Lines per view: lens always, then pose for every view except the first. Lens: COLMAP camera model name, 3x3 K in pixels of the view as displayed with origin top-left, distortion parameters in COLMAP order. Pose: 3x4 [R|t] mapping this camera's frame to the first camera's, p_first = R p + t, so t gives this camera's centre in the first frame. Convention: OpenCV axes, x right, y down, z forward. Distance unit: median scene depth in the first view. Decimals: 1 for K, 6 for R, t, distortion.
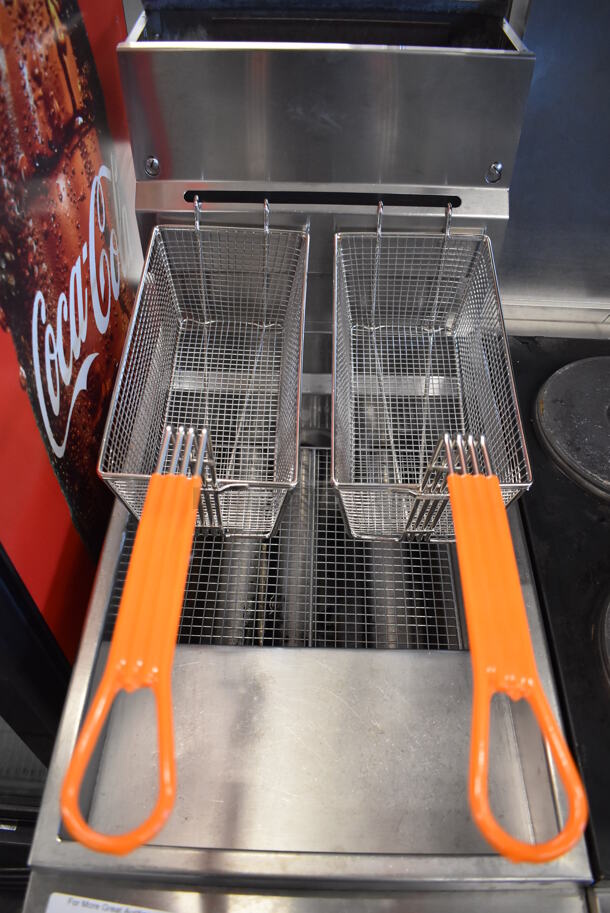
lens RADIAL K [[709.6, 0, 305.0], [0, 709.6, 452.5], [0, 0, 1]] dist [-0.101378, 0.023179]
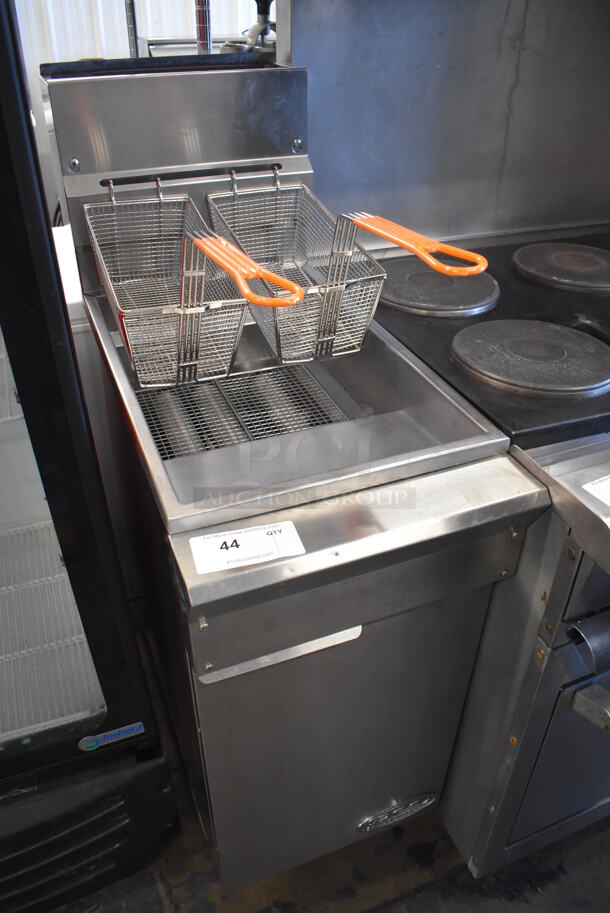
lens RADIAL K [[709.6, 0, 303.0], [0, 709.6, 459.4], [0, 0, 1]] dist [-0.101378, 0.023179]
pose [[0.918412, -0.231333, 0.320944, -0.380154], [0.296400, 0.939652, -0.170884, 0.529543], [-0.262044, 0.252070, 0.931554, -0.286487]]
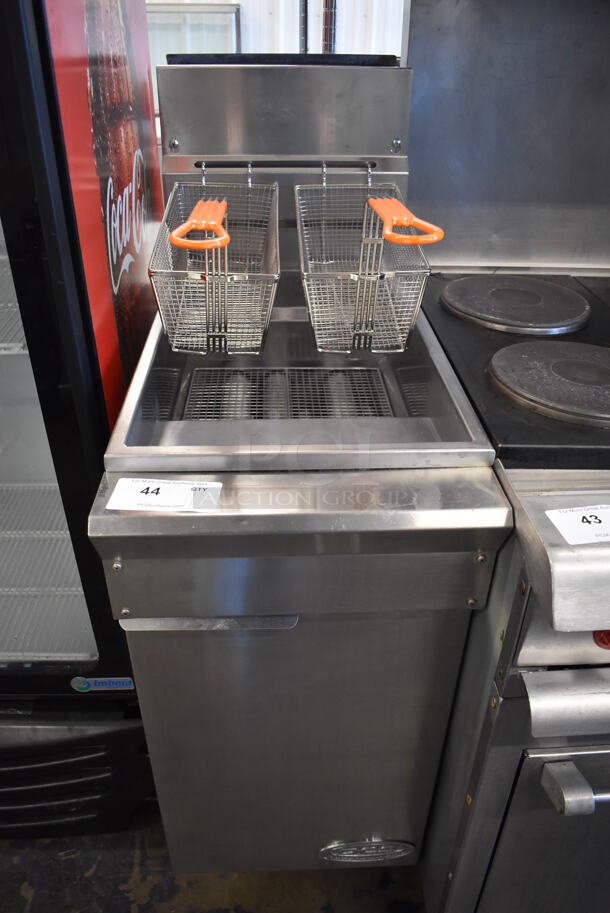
lens RADIAL K [[709.6, 0, 302.1], [0, 709.6, 456.7], [0, 0, 1]] dist [-0.101378, 0.023179]
pose [[0.997703, -0.037474, 0.056426, -0.049814], [0.051480, 0.960890, -0.272103, 0.668115], [-0.044023, 0.274383, 0.960612, -0.288177]]
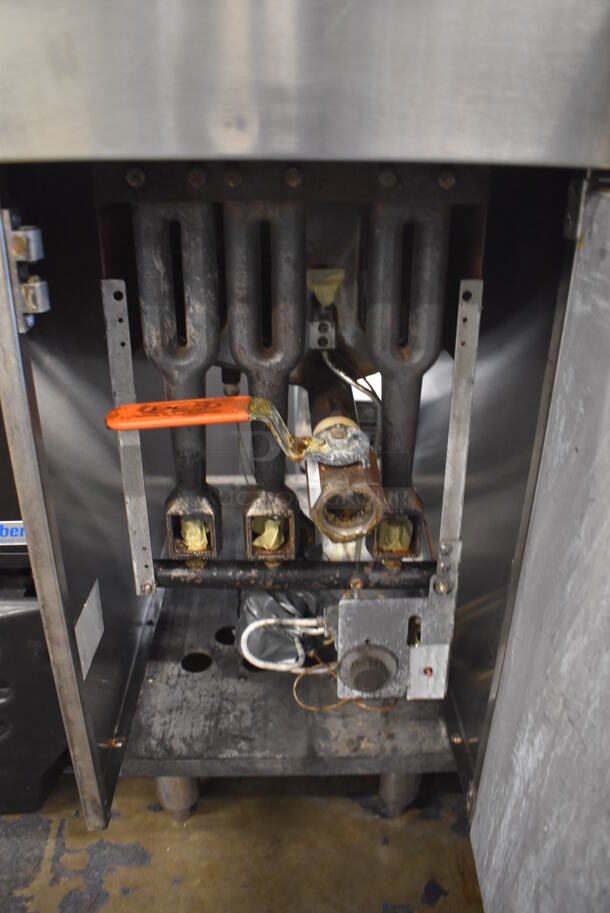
lens RADIAL K [[709.6, 0, 306.9], [0, 709.6, 455.0], [0, 0, 1]] dist [-0.101378, 0.023179]
pose [[0.998936, -0.023398, 0.039732, -0.010853], [0.037017, 0.920719, -0.388466, 1.001519], [-0.027493, 0.389524, 0.920606, 0.371082]]
